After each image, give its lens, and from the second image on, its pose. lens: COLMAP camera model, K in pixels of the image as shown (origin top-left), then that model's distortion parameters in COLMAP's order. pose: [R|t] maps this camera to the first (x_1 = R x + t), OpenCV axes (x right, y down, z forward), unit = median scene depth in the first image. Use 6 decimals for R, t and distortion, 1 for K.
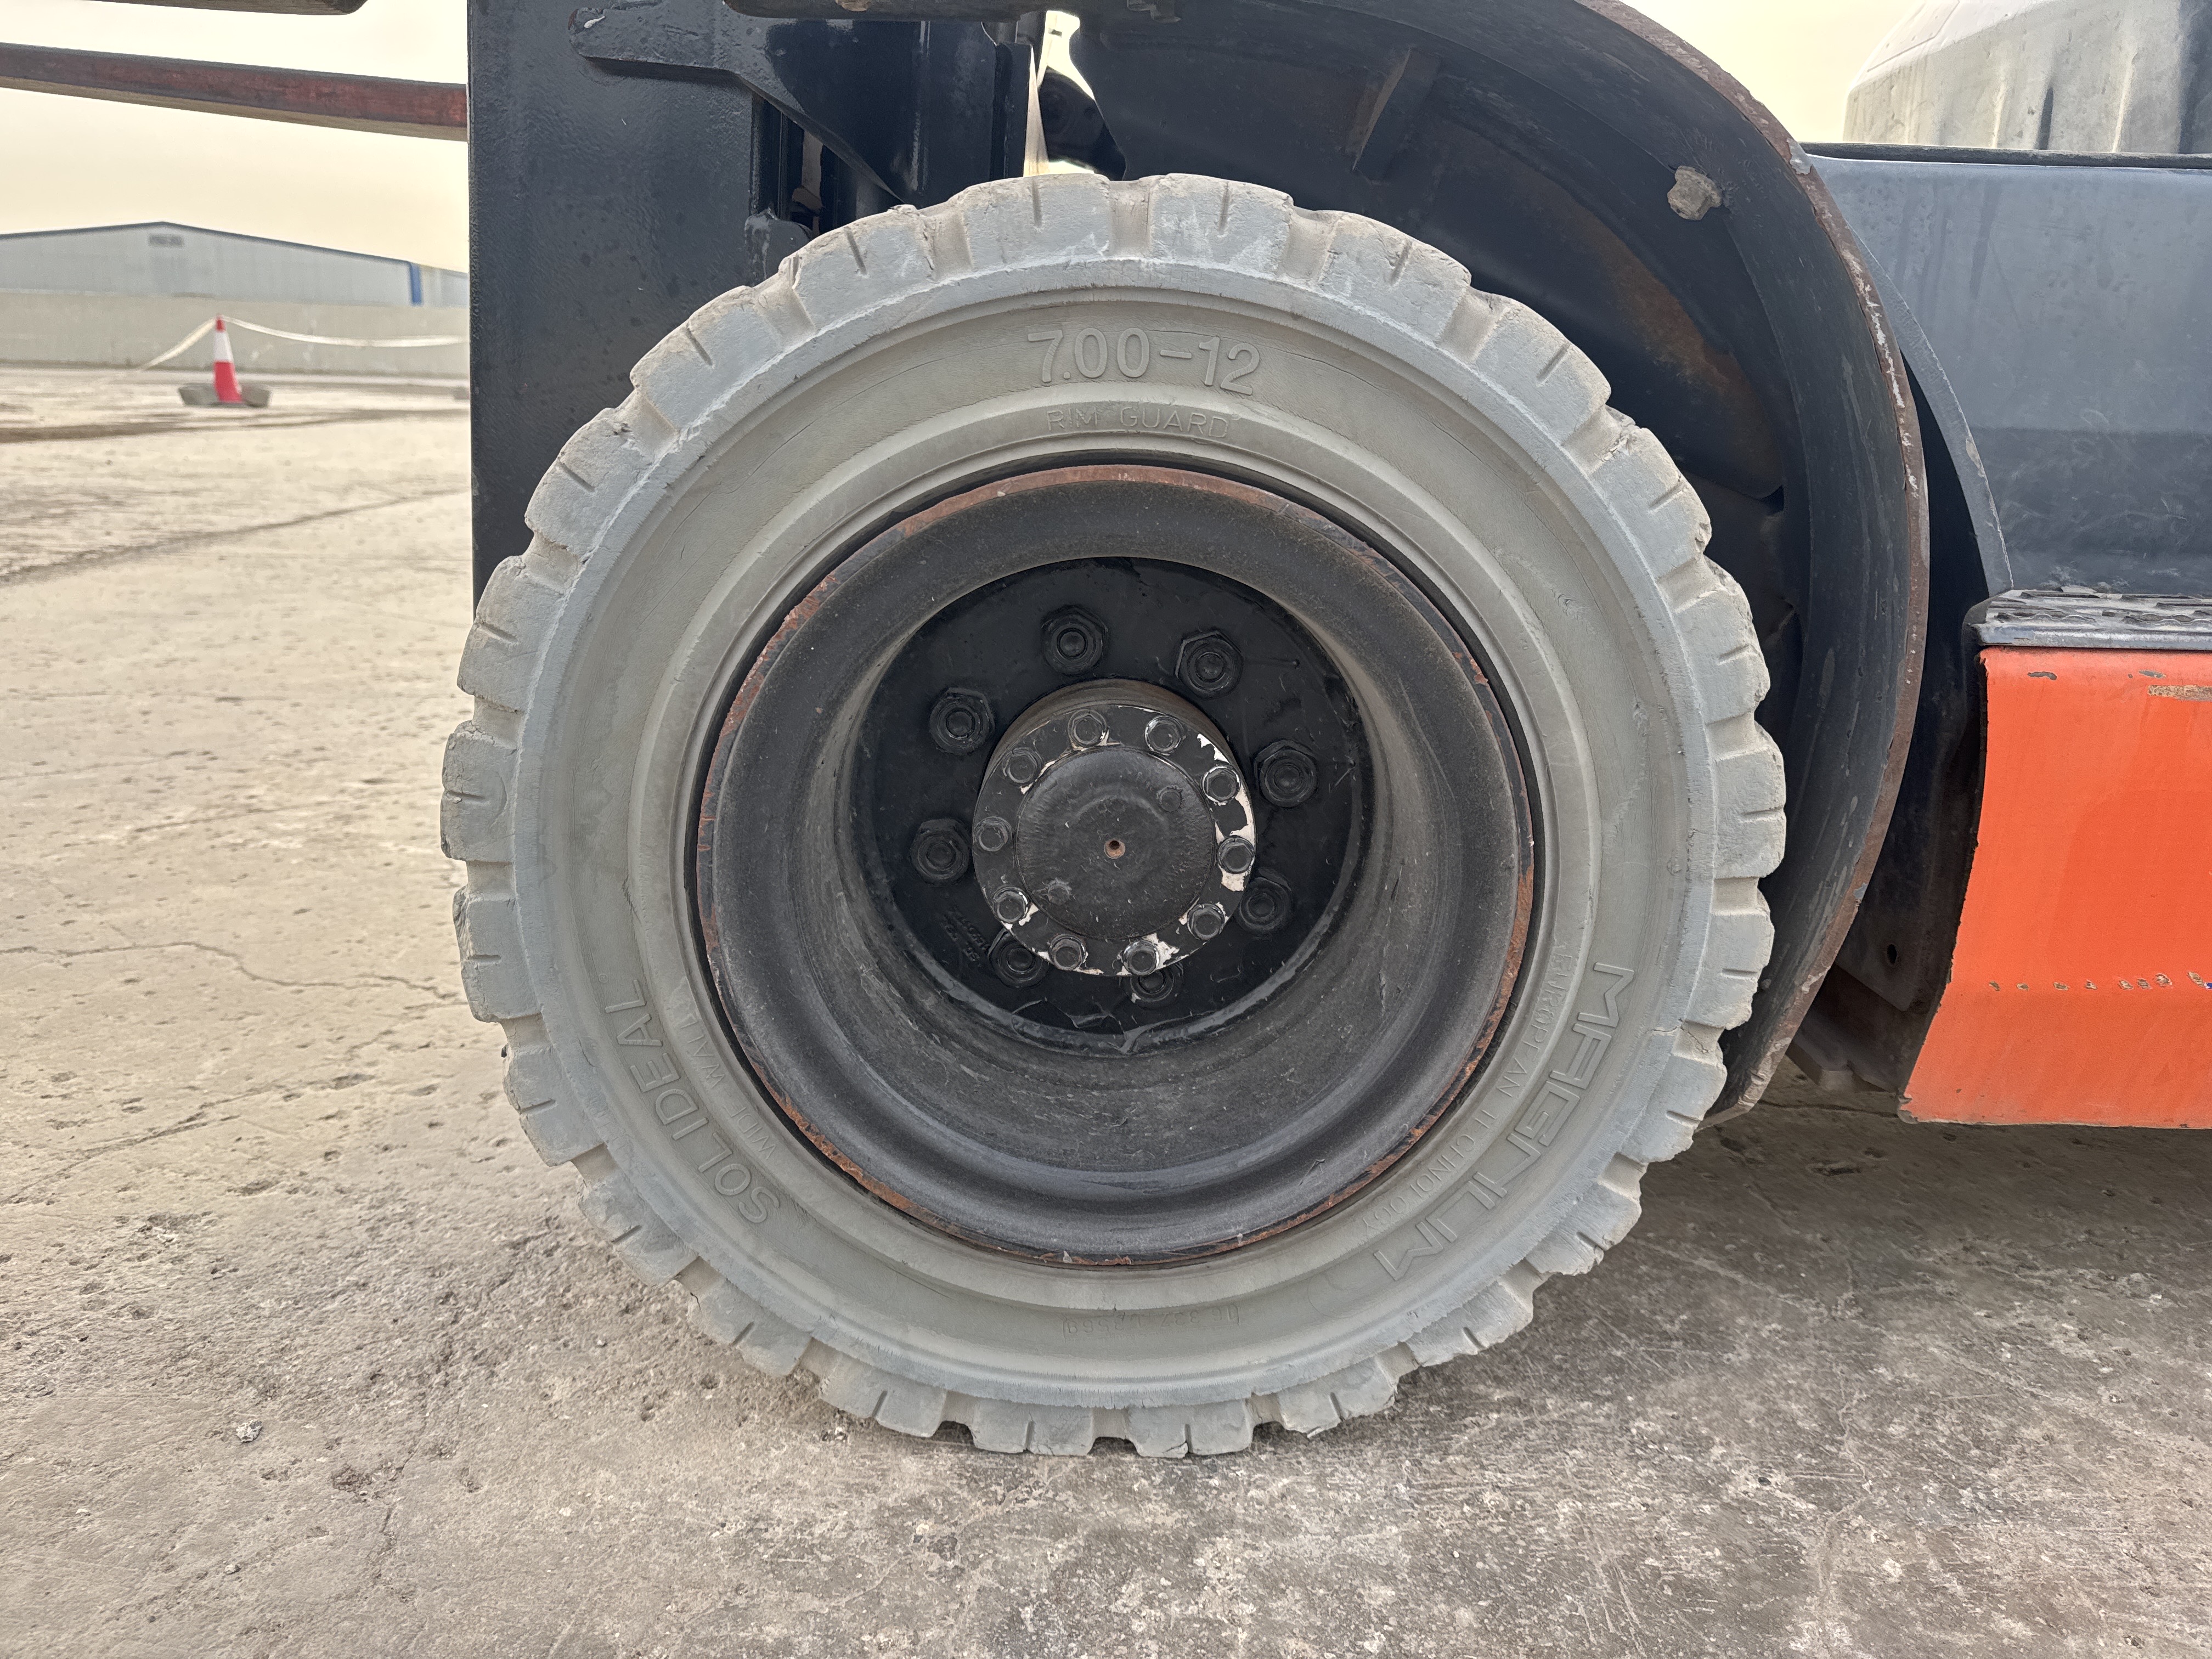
lens RADIAL K [[1553.4, 0, 1139.2], [0, 1553.4, 838.3], [0, 0, 1]] dist [0.057528, -0.079905]
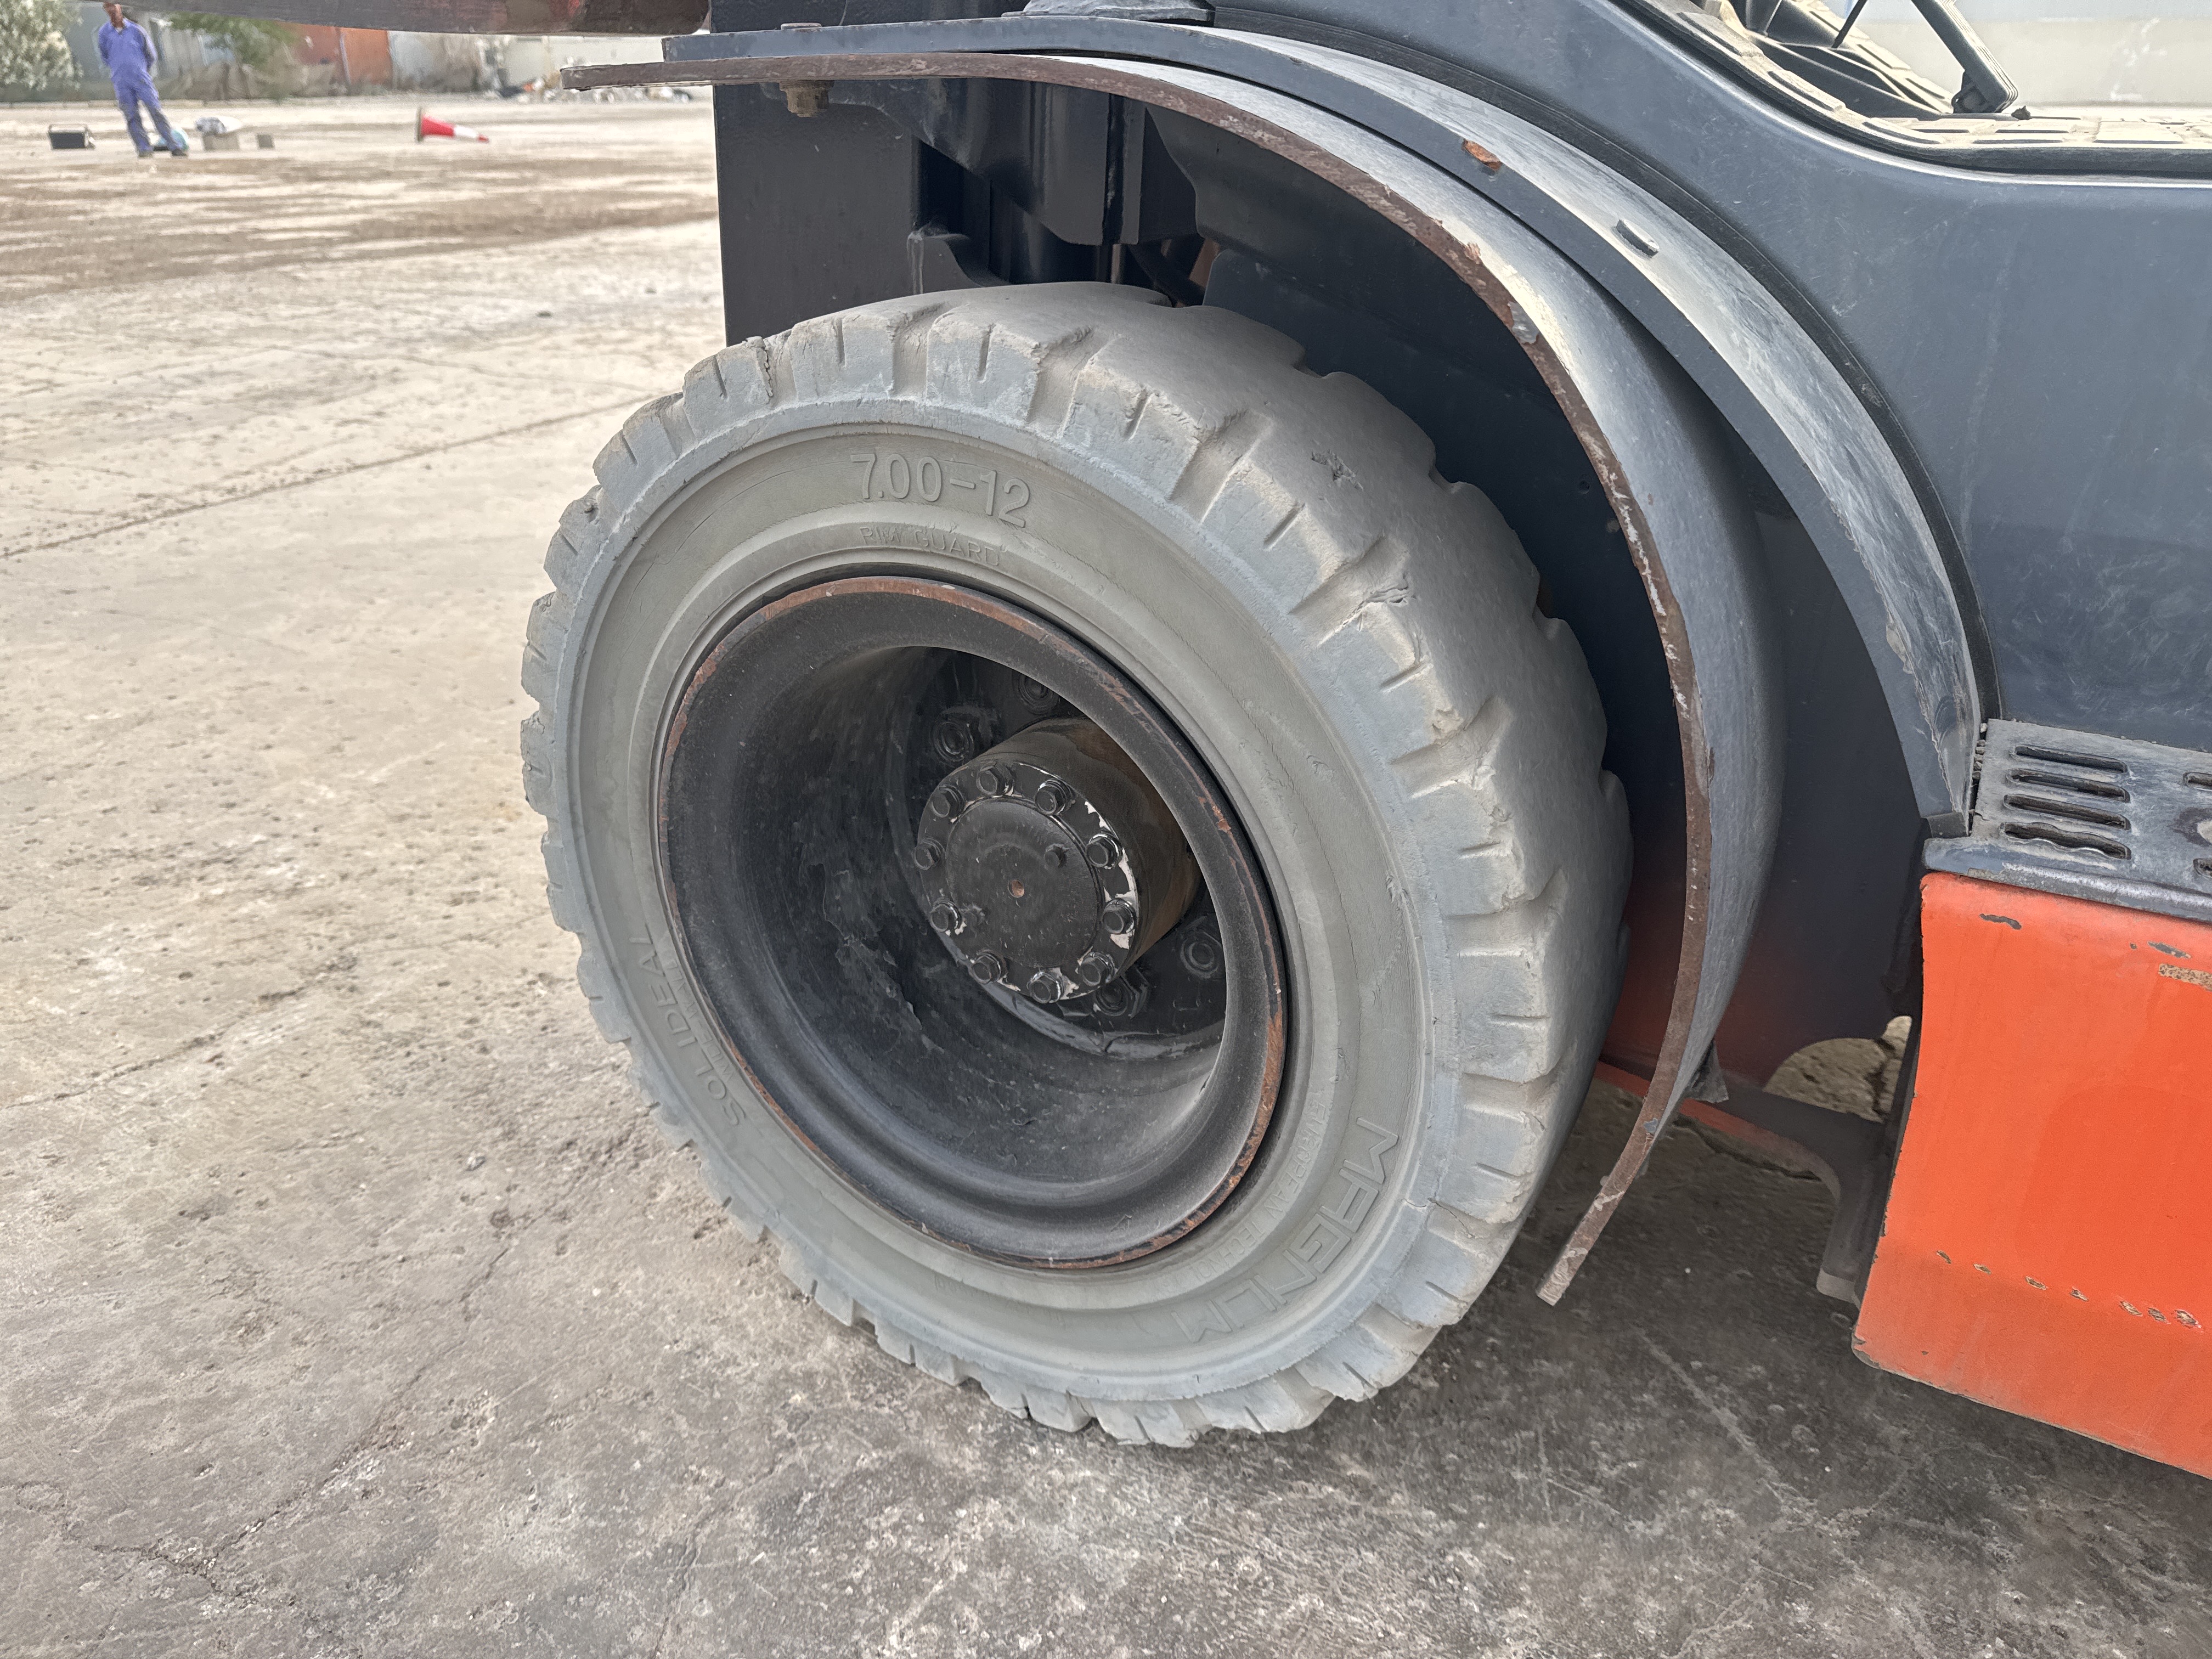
lens RADIAL K [[1564.5, 0, 1122.1], [0, 1564.5, 829.0], [0, 0, 1]] dist [0.042292, -0.043157]
pose [[0.859515, 0.187319, -0.475547, 0.594495], [-0.114215, 0.977285, 0.178518, -0.252711], [0.498185, -0.099124, 0.861386, 0.102473]]
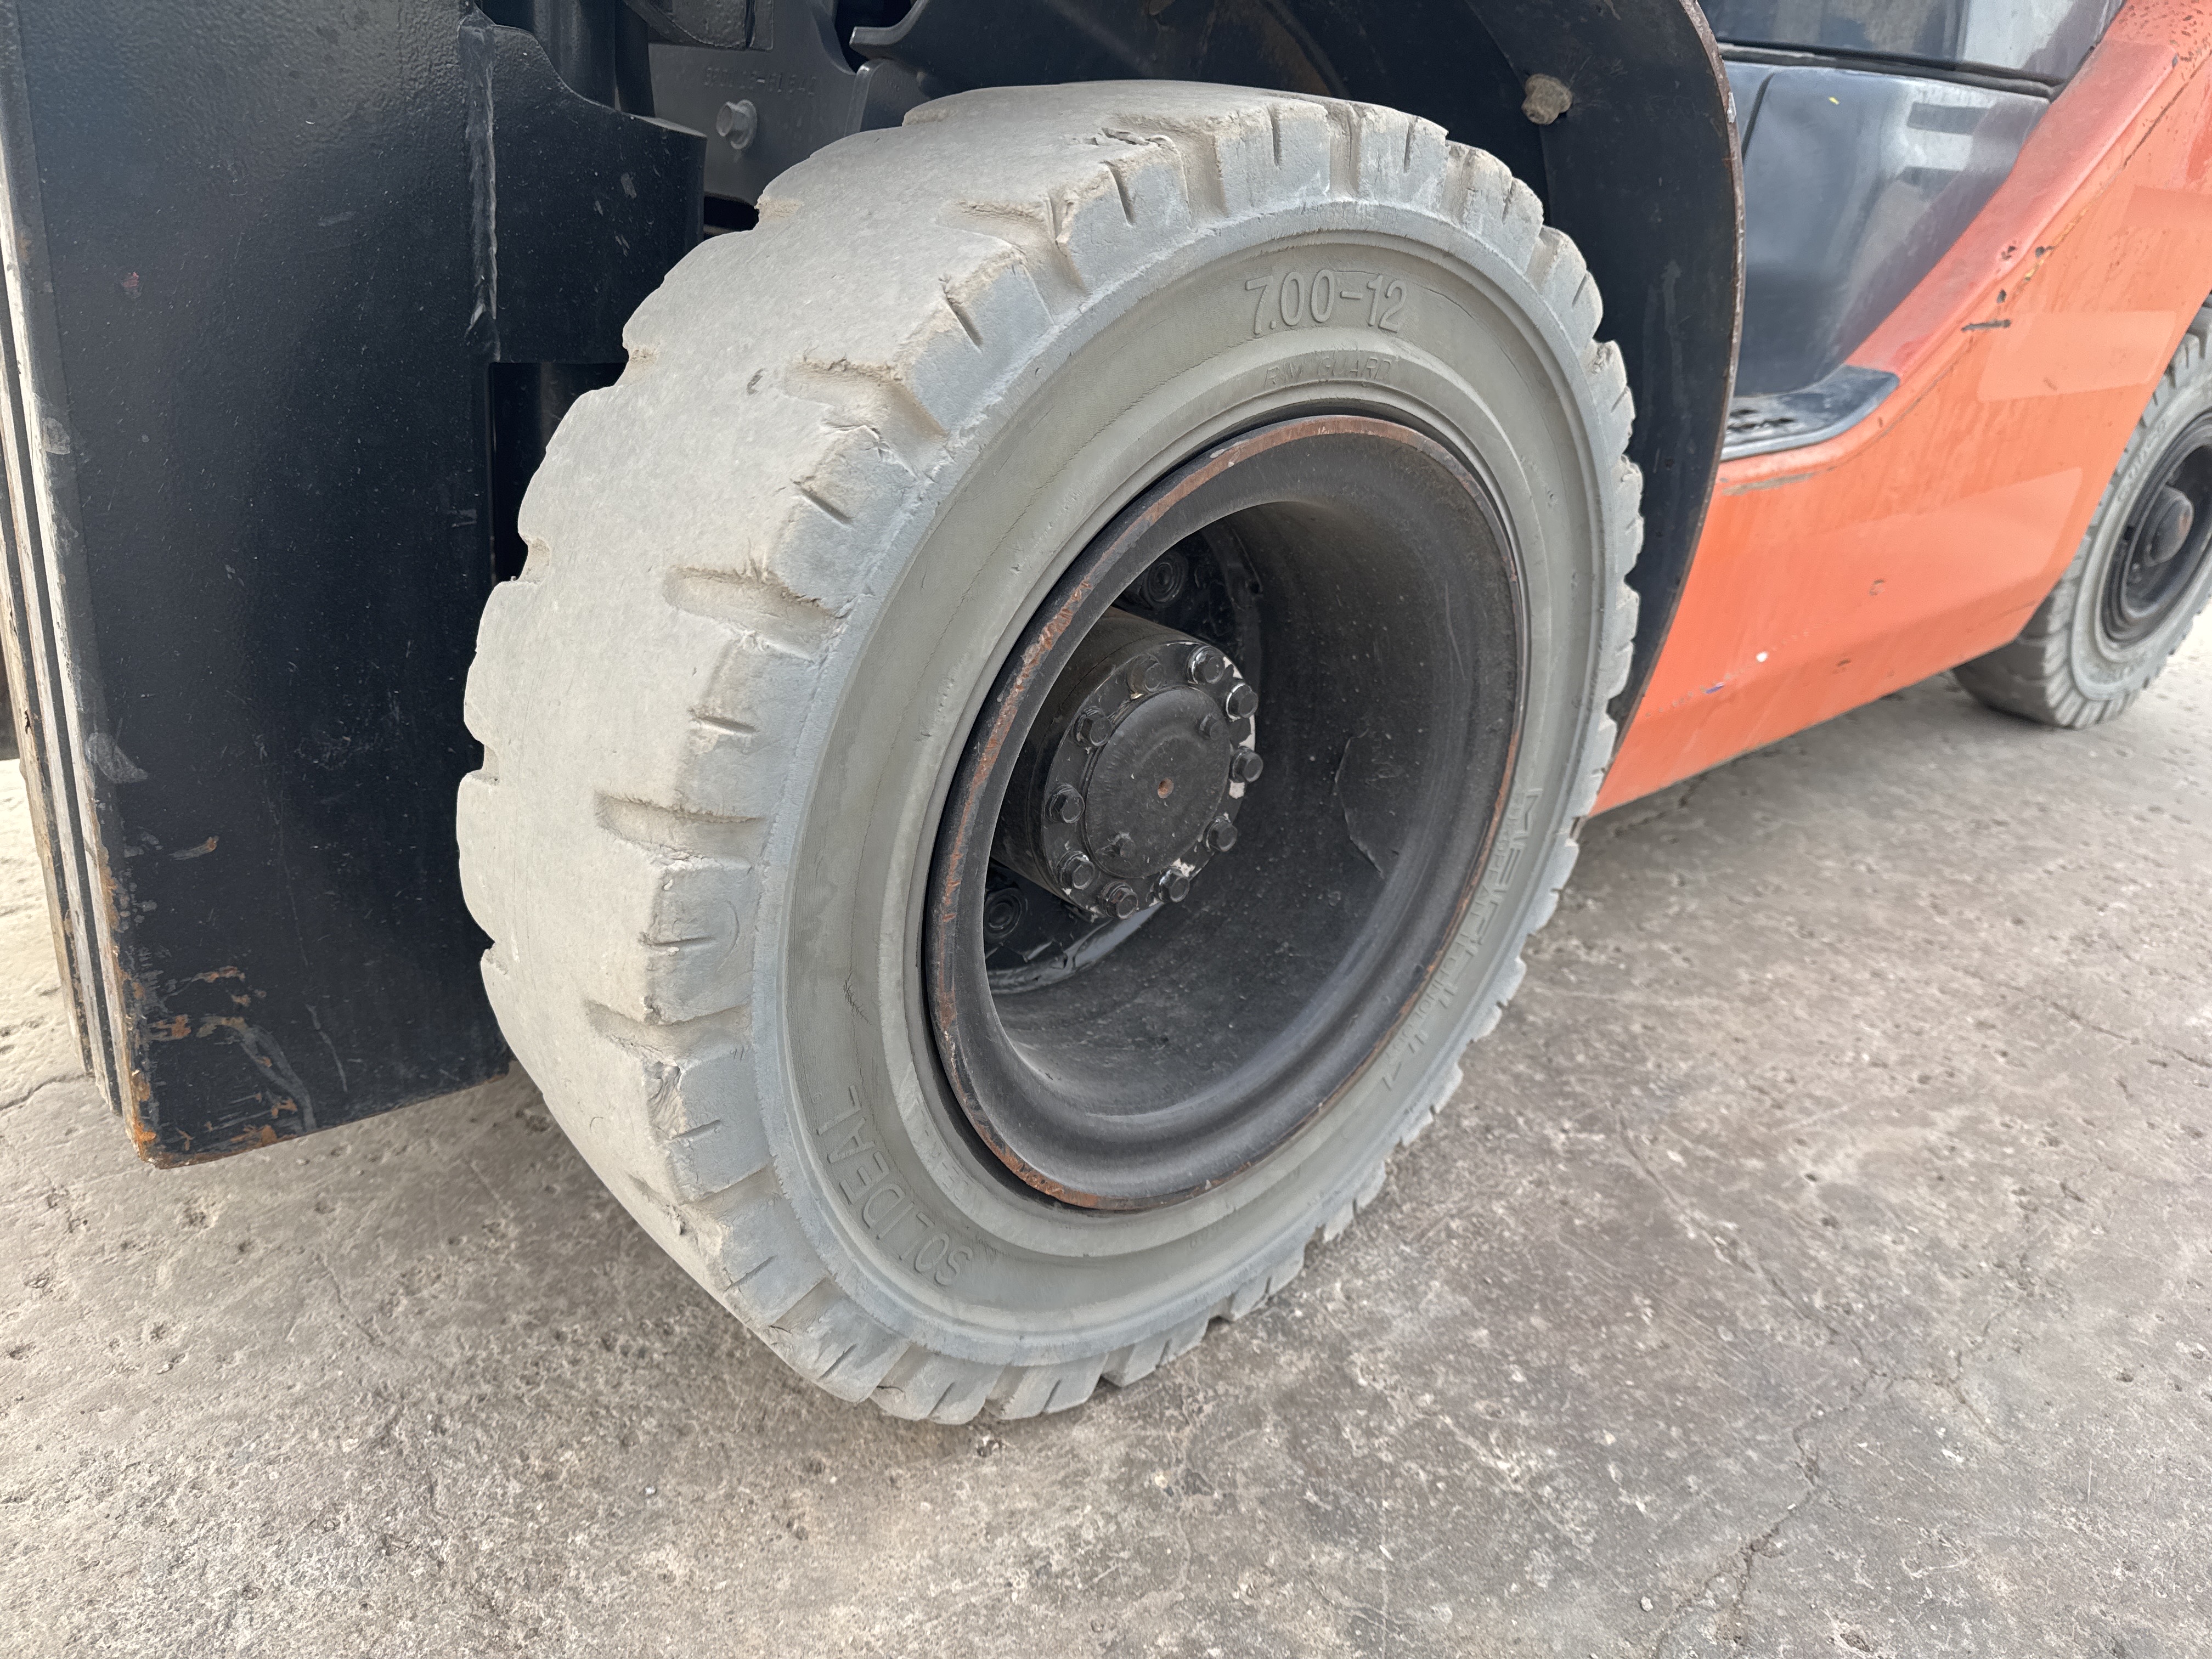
lens RADIAL K [[1540.7, 0, 1099.1], [0, 1540.7, 837.1], [0, 0, 1]] dist [0.060787, -0.088988]
pose [[0.762274, -0.256864, 0.594103, -0.667469], [0.134094, 0.960641, 0.243286, -0.216902], [-0.633211, -0.105785, 0.766716, 0.294250]]
